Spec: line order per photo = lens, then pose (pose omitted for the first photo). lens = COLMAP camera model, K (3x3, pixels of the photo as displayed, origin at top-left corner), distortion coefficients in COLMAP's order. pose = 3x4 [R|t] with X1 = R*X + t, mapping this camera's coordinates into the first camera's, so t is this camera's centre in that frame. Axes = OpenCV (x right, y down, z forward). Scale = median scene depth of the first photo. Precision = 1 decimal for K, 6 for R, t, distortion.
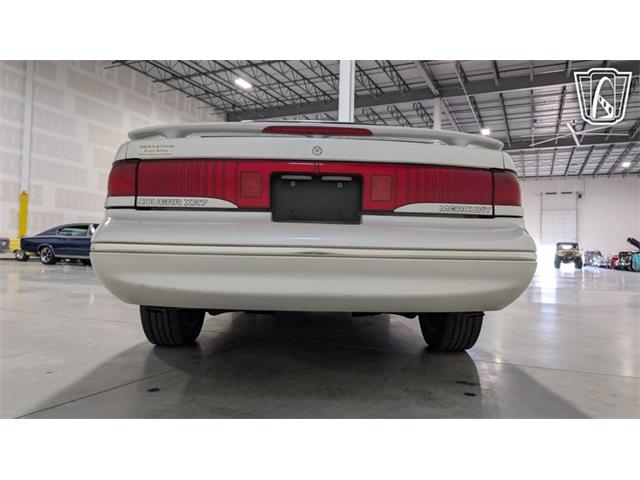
lens RADIAL K [[468.0, 0, 319.3], [0, 468.0, 231.1], [0, 0, 1]] dist [0.026293, -0.023644]
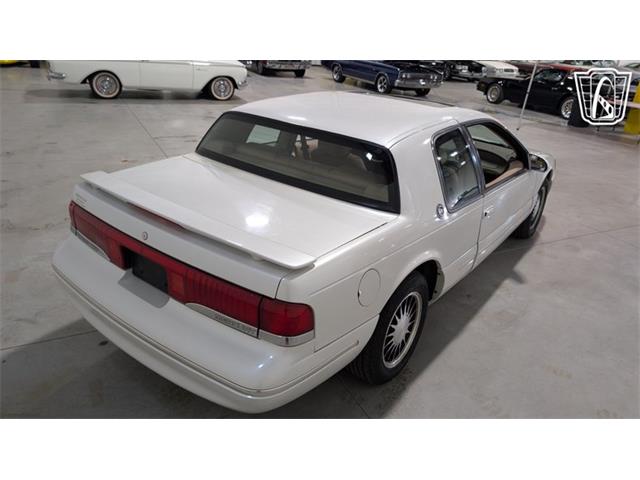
lens RADIAL K [[468.0, 0, 318.2], [0, 468.0, 240.2], [0, 0, 1]] dist [0.026293, -0.023644]
pose [[0.786627, 0.287813, -0.546243, 0.066779], [-0.028089, 0.900472, 0.434005, -0.046227], [0.616790, -0.326056, 0.716420, 0.028339]]
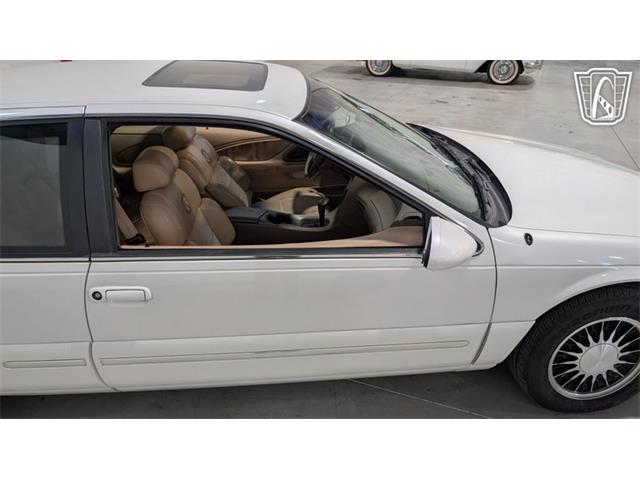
lens RADIAL K [[468.0, 0, 322.9], [0, 468.0, 242.1], [0, 0, 1]] dist [0.026293, -0.023644]
pose [[0.072178, 0.452190, -0.888996, 0.086754], [0.044286, 0.888989, 0.455782, -0.034655], [0.996408, -0.072268, 0.044139, 0.167969]]
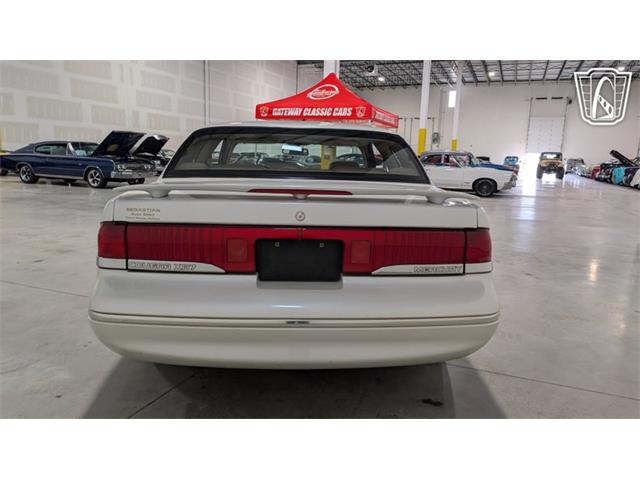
lens RADIAL K [[468.0, 0, 318.0], [0, 468.0, 231.9], [0, 0, 1]] dist [0.026293, -0.023644]
pose [[0.999580, -0.000324, 0.028968, 0.000364], [-0.005715, 0.978079, 0.208155, -0.023850], [-0.028400, -0.208233, 0.977667, -0.001602]]
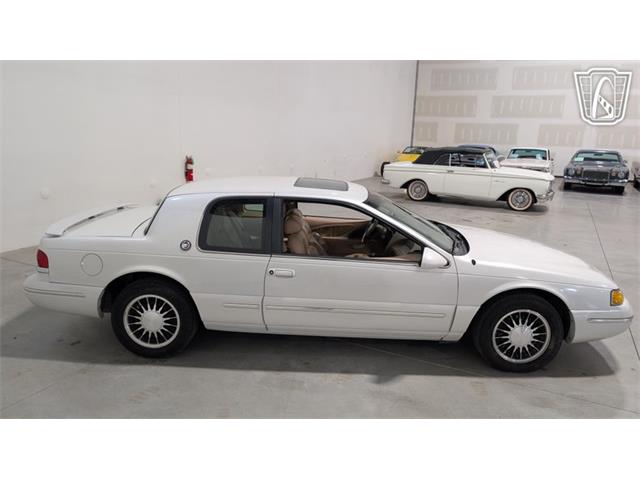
lens RADIAL K [[468.0, 0, 318.9], [0, 468.0, 237.5], [0, 0, 1]] dist [0.026293, -0.023644]
pose [[-0.039606, 0.202135, -0.978557, 0.163428], [0.018517, 0.979305, 0.201540, -0.039029], [0.999044, -0.010137, -0.042529, 0.160738]]
